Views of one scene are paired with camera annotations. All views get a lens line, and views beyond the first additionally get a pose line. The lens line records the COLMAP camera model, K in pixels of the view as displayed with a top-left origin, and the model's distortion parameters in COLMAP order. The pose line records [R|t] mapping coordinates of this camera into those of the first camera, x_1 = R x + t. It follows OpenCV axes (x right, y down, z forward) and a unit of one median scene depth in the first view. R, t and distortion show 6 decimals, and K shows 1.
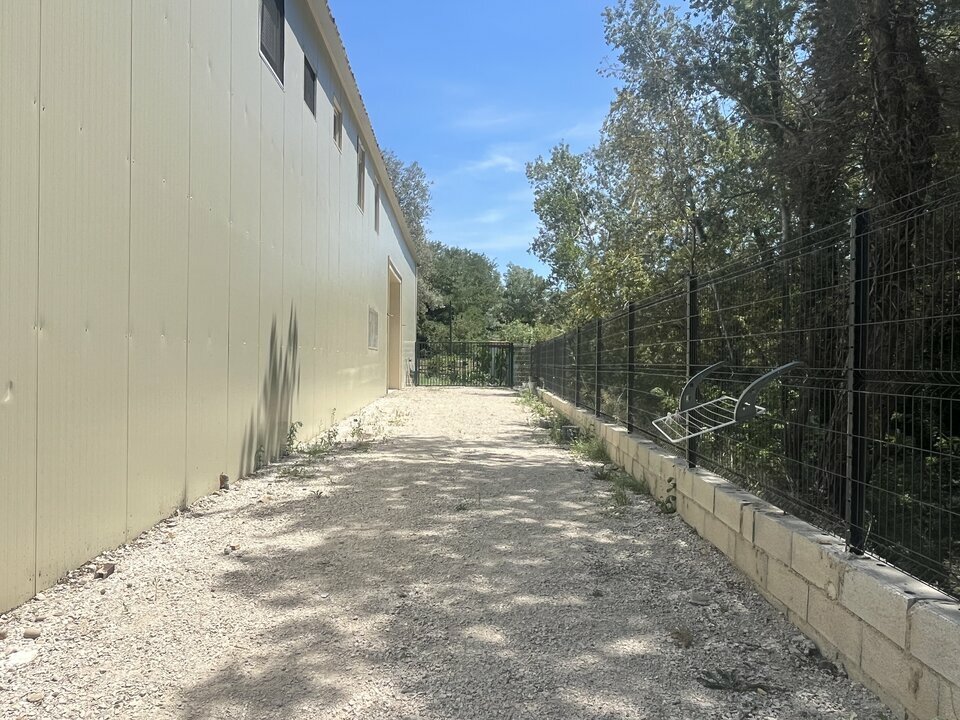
lens RADIAL K [[672.5, 0, 483.1], [0, 672.5, 358.4], [0, 0, 1]] dist [0.001004, 0.000254]
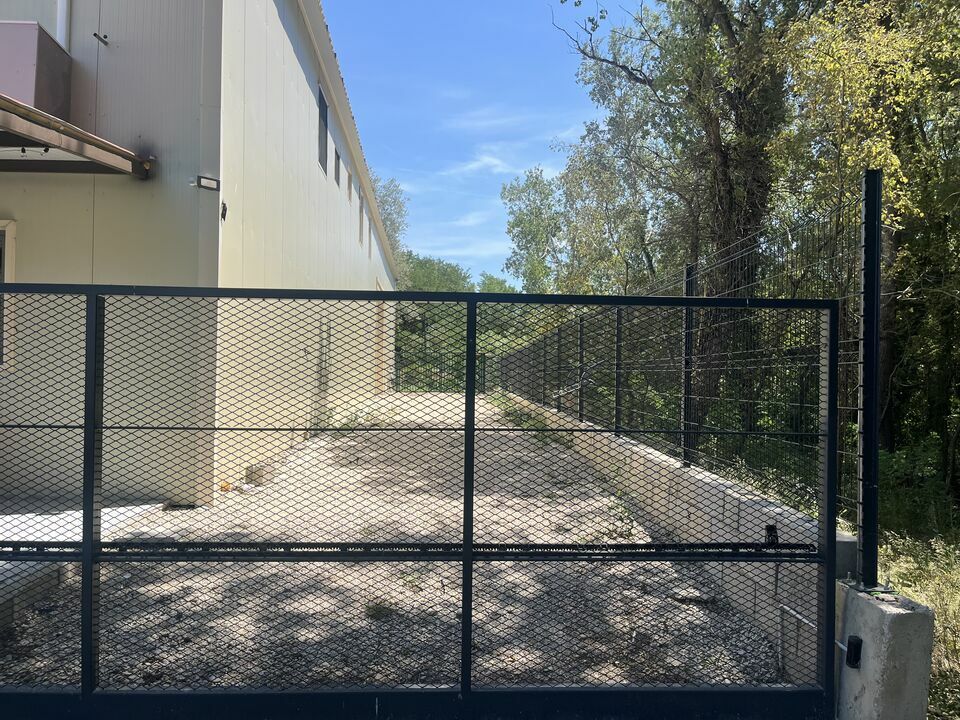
lens RADIAL K [[727.6, 0, 478.6], [0, 727.6, 362.2], [0, 0, 1]] dist [0.000571, 0.000036]
pose [[0.999372, 0.007216, 0.034697, -0.007158], [-0.006881, 0.999929, -0.009738, 0.000135], [-0.034765, 0.009493, 0.999350, -0.145286]]
